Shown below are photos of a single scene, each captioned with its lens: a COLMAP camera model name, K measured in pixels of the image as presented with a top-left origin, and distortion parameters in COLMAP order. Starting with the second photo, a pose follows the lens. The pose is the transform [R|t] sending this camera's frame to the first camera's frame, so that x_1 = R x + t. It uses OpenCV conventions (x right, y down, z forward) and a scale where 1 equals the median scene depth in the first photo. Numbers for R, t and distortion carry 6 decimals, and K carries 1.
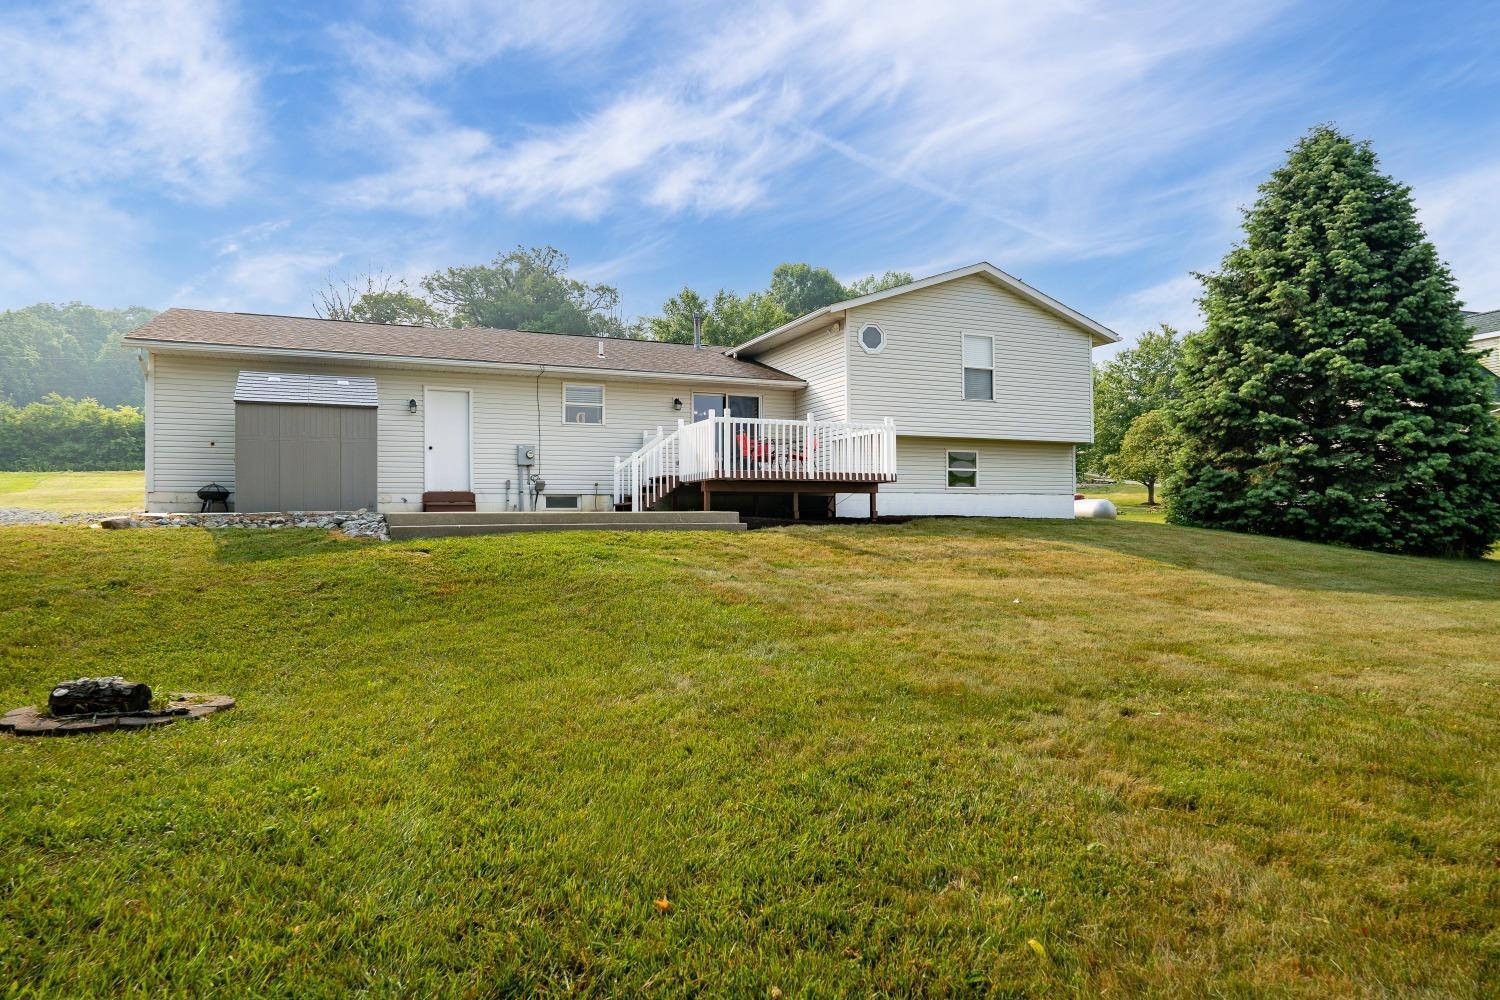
lens RADIAL K [[905.7, 0, 750.0], [0, 905.7, 500.0], [0, 0, 1]] dist [0.000711, -0.000173]
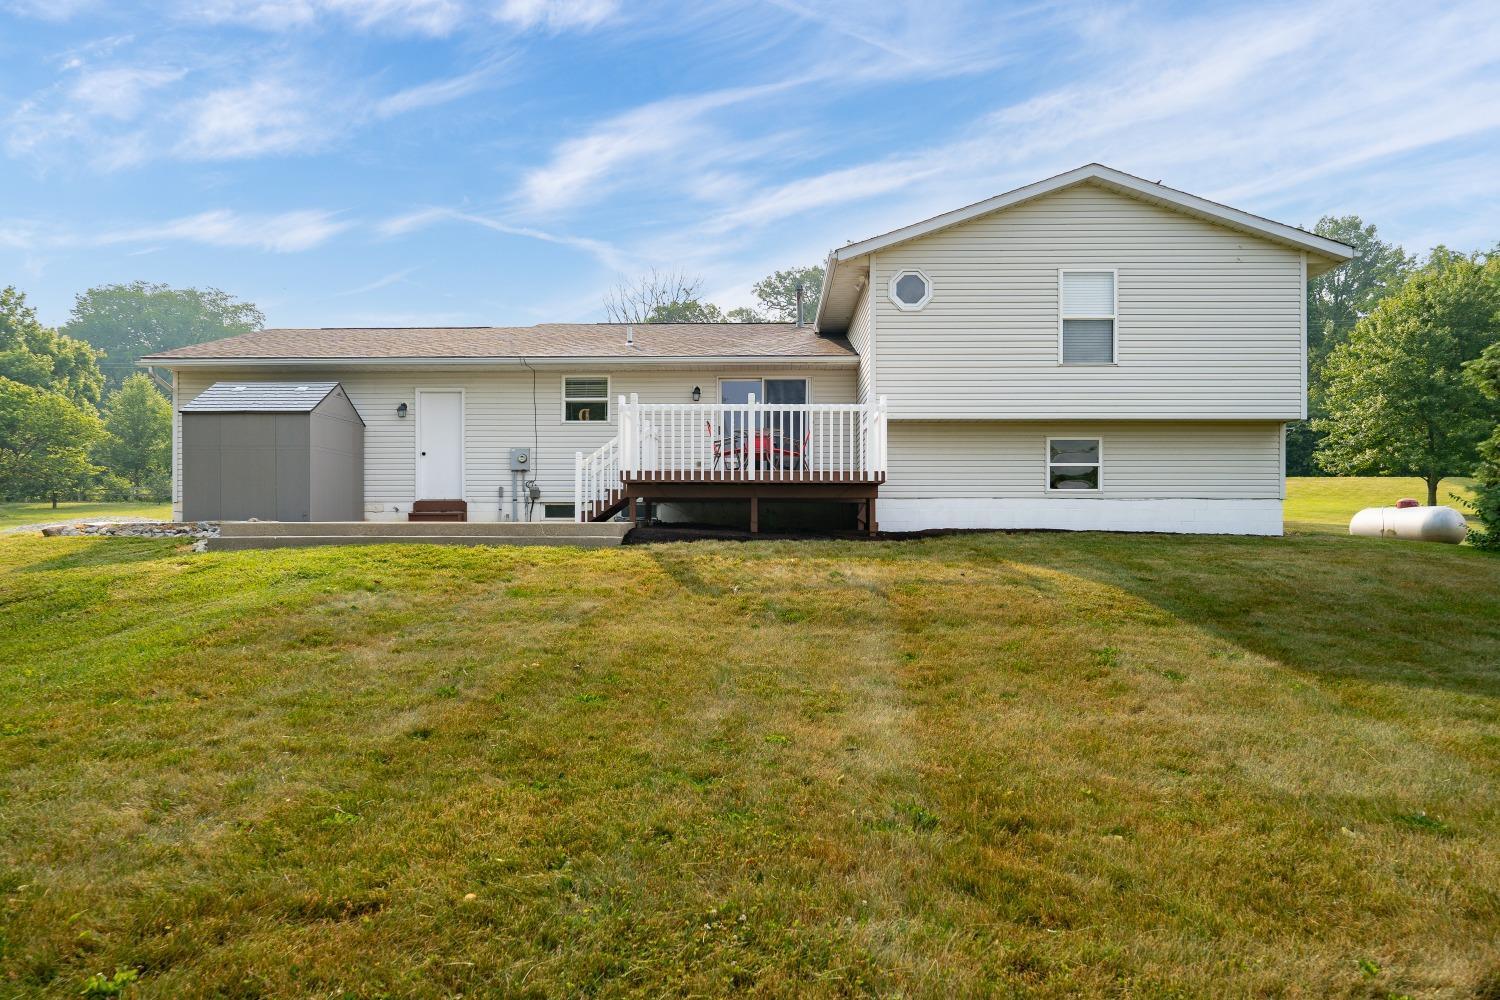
lens RADIAL K [[958.5, 0, 750.0], [0, 958.5, 500.0], [0, 0, 1]] dist [-0.005714, -0.001000]
pose [[0.901231, -0.006908, -0.433283, 0.367422], [0.002443, 0.999938, -0.010860, 0.001990], [0.433332, 0.008729, 0.901192, 0.243983]]
